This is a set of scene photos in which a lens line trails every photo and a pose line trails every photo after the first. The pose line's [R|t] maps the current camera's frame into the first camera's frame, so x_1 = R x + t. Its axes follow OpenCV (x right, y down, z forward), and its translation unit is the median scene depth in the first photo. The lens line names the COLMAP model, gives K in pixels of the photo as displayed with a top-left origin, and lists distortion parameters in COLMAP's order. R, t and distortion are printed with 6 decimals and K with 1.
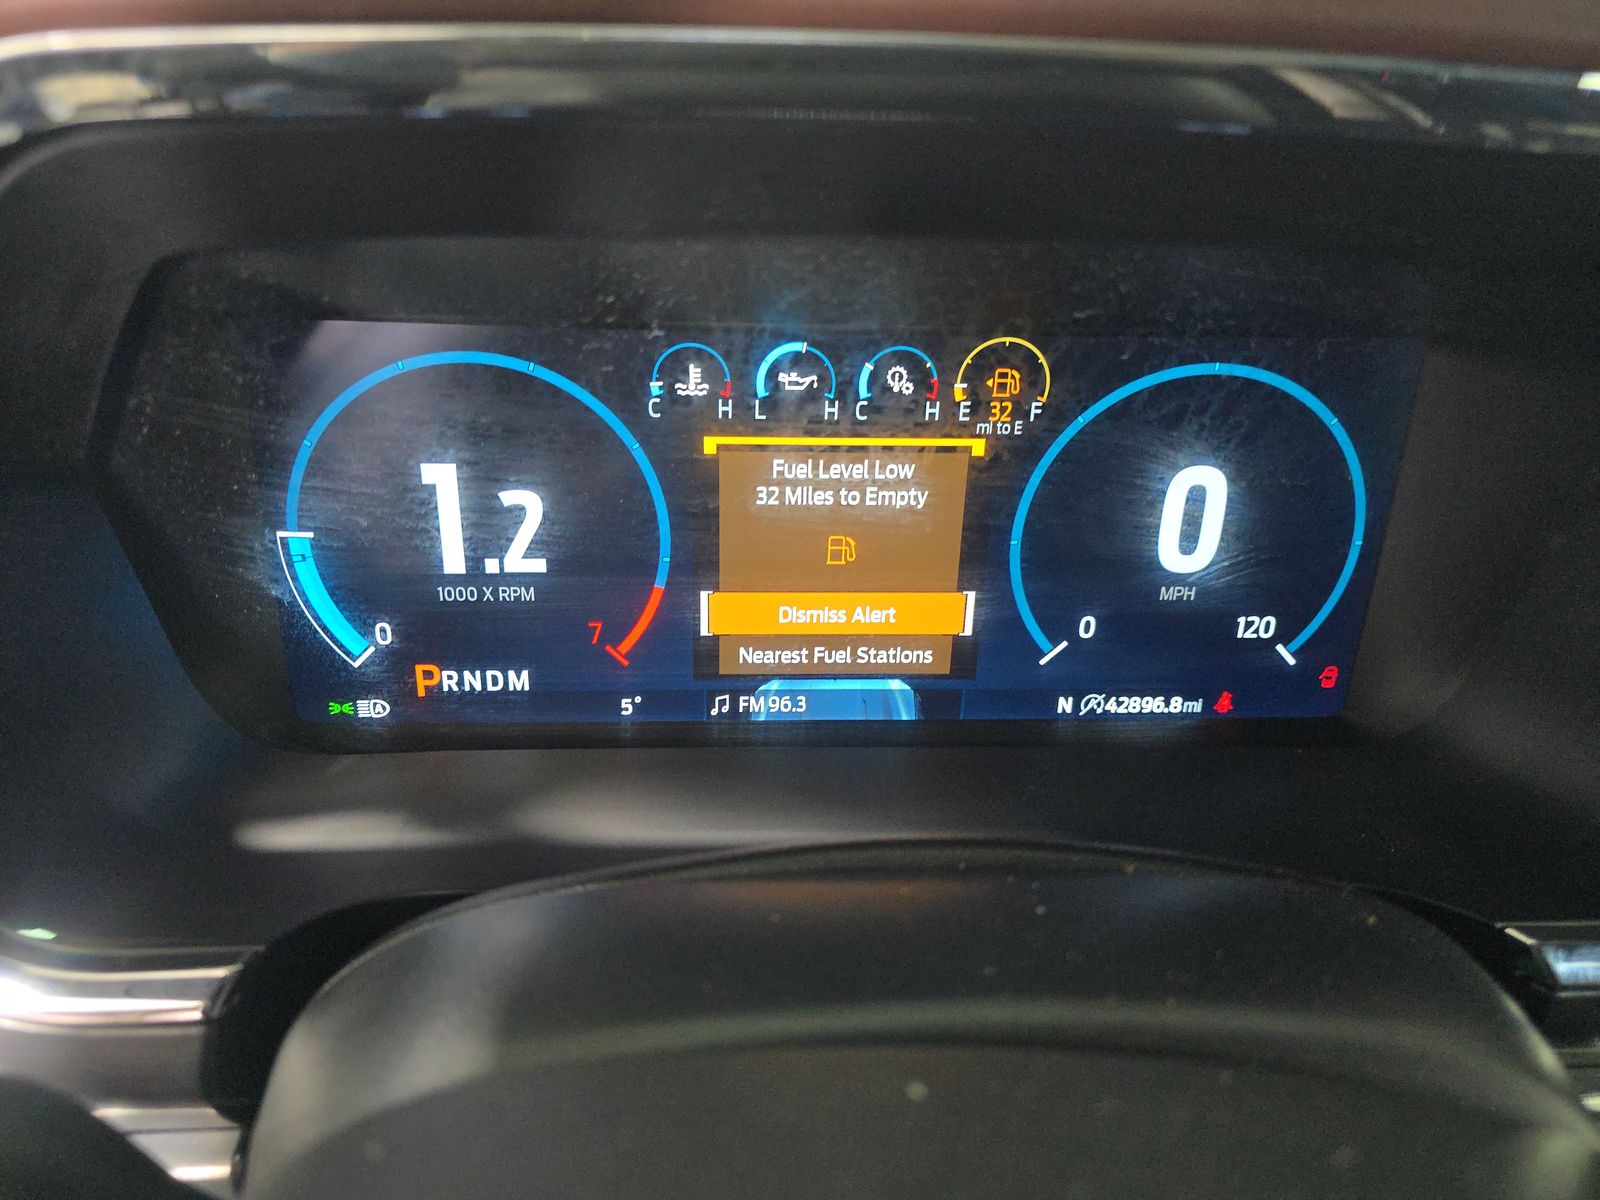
lens RADIAL K [[1103.8, 0, 803.1], [0, 1103.8, 606.4], [0, 0, 1]] dist [0.054473, -0.056242]
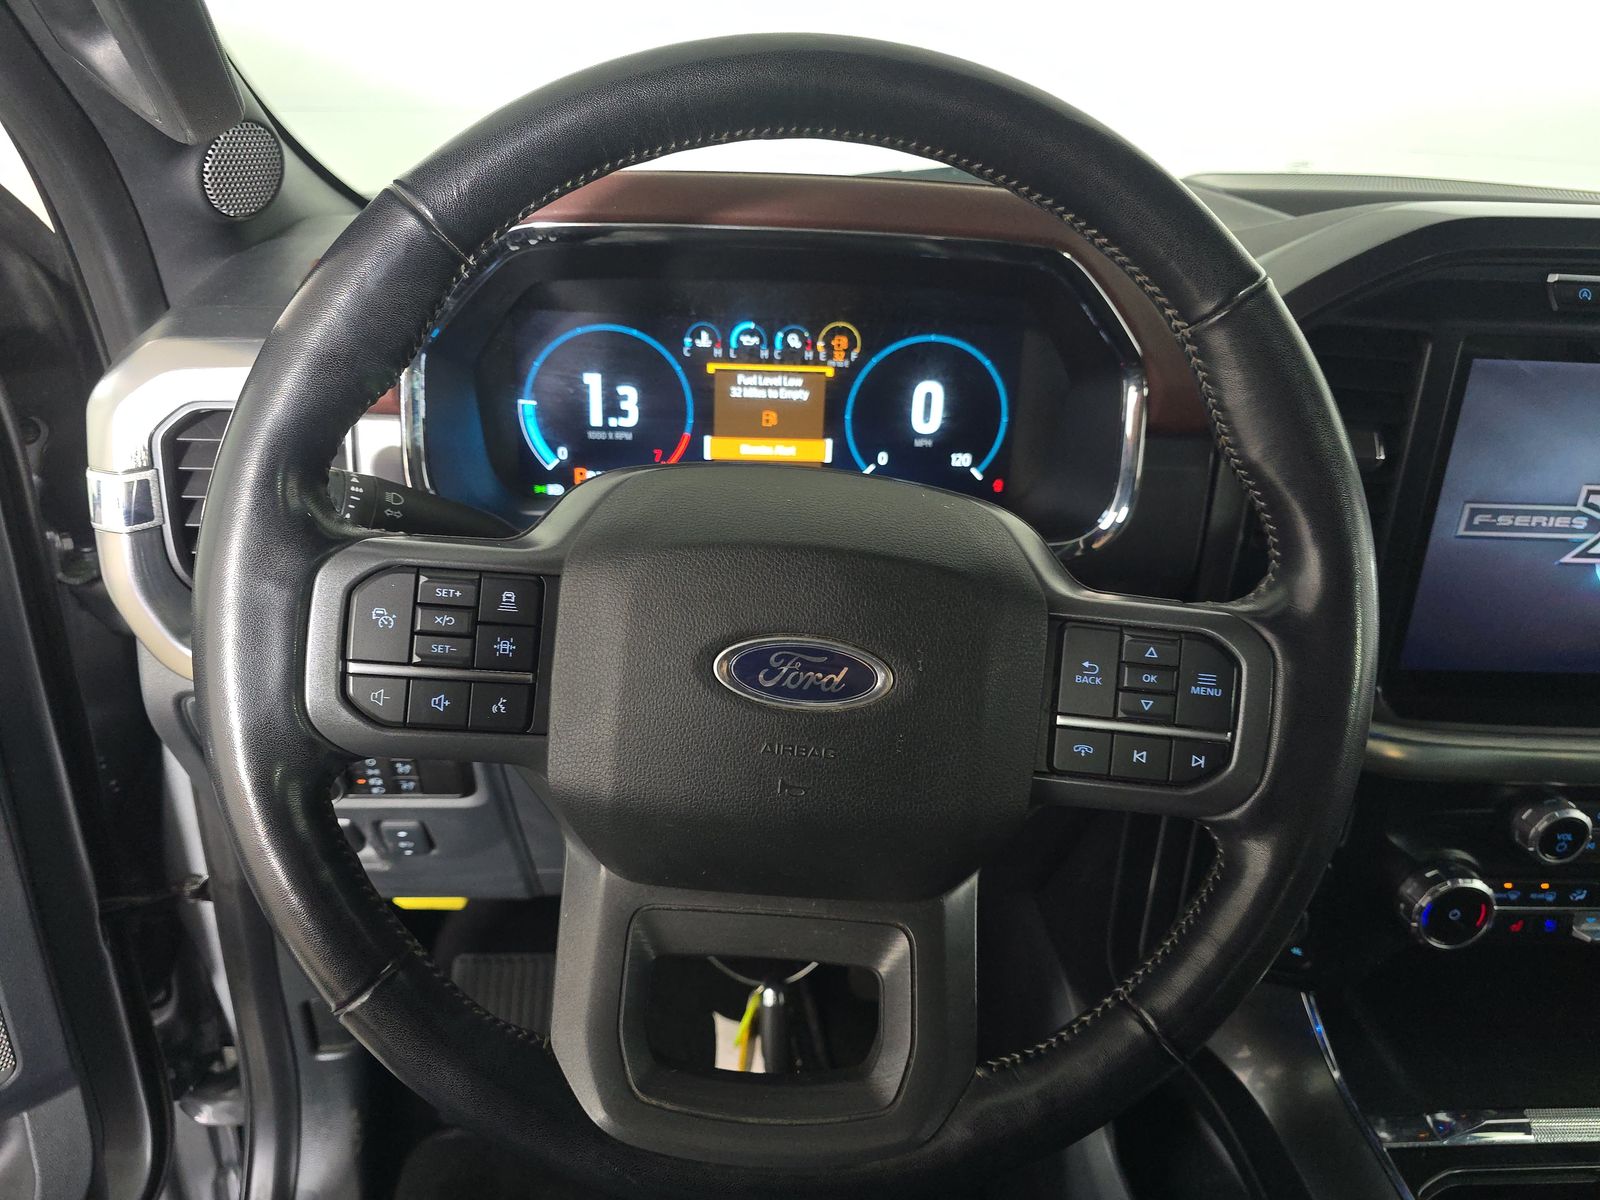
lens RADIAL K [[1103.8, 0, 803.1], [0, 1103.8, 606.4], [0, 0, 1]] dist [0.054473, -0.056242]
pose [[0.999898, 0.014273, -0.001050, 0.113616], [-0.014295, 0.999558, -0.026064, 0.397771], [0.000677, 0.026076, 0.999660, -1.256278]]
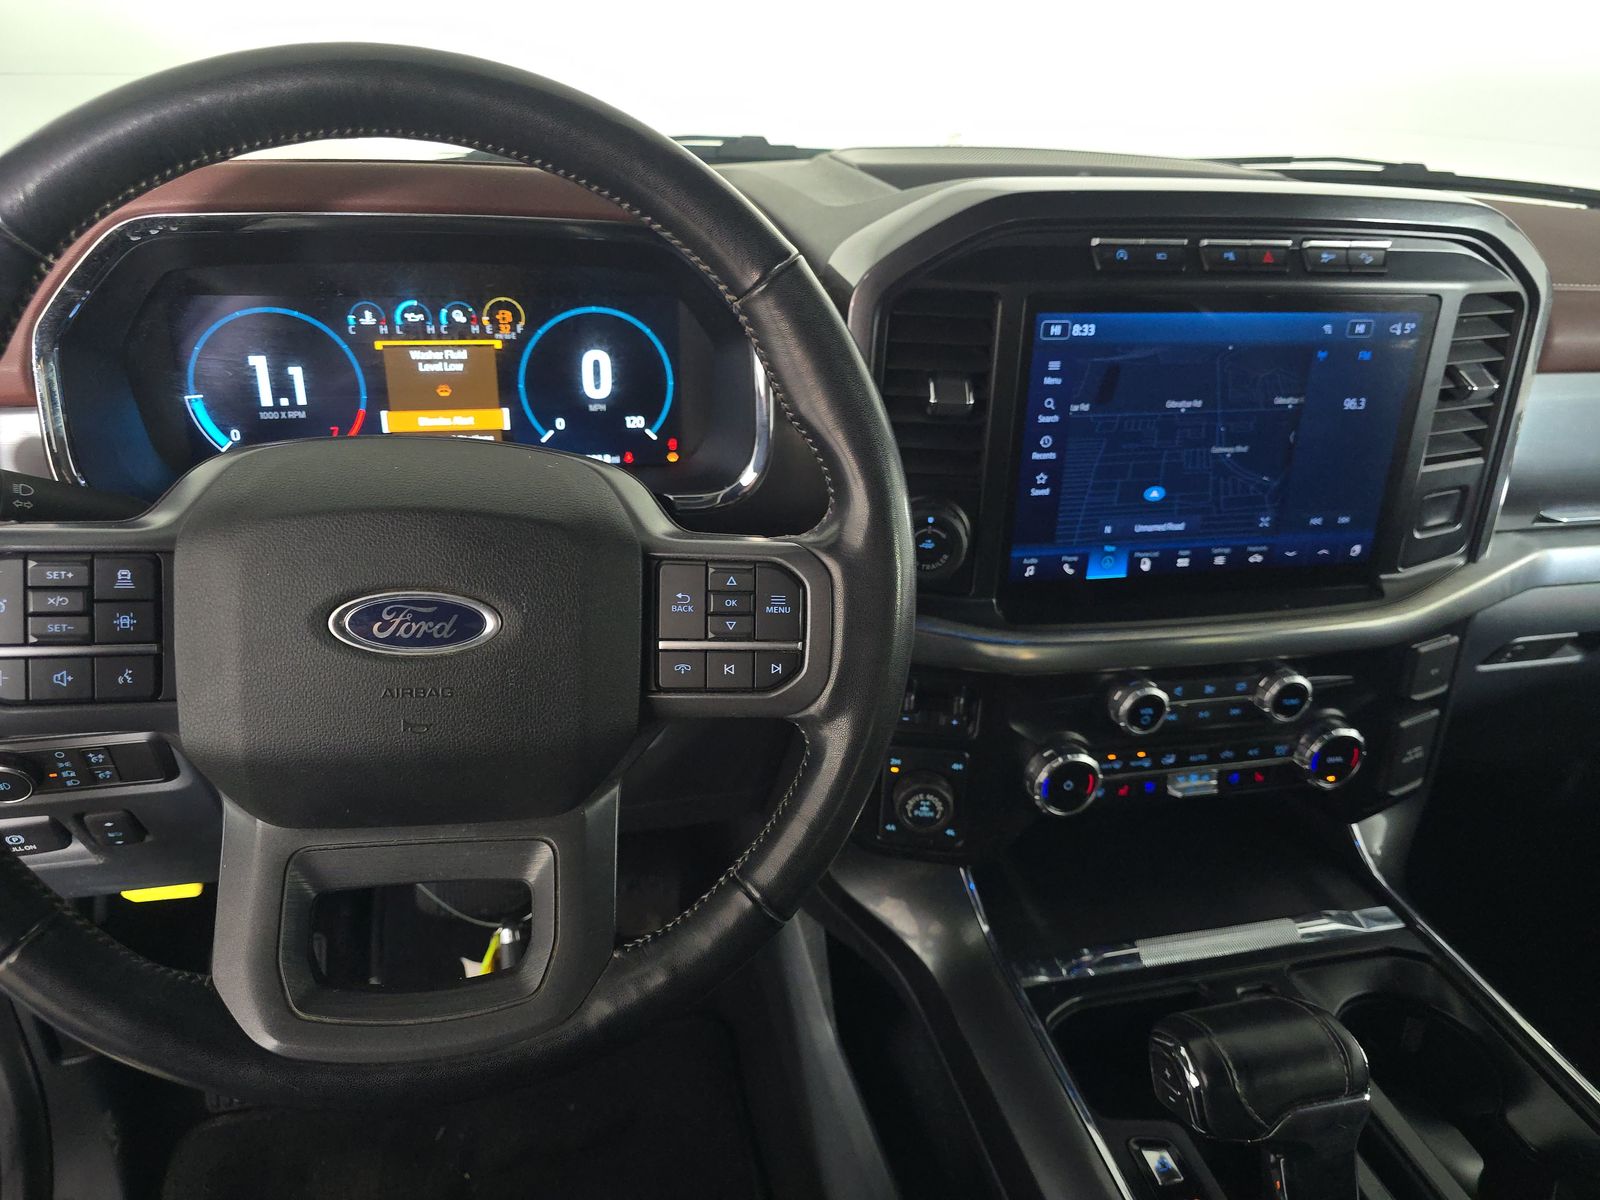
lens RADIAL K [[1103.8, 0, 803.1], [0, 1103.8, 606.4], [0, 0, 1]] dist [0.054473, -0.056242]
pose [[0.985250, -0.065968, 0.157897, 0.393728], [0.064912, 0.997821, 0.011843, 0.437884], [-0.158334, -0.001419, 0.987385, -1.482897]]
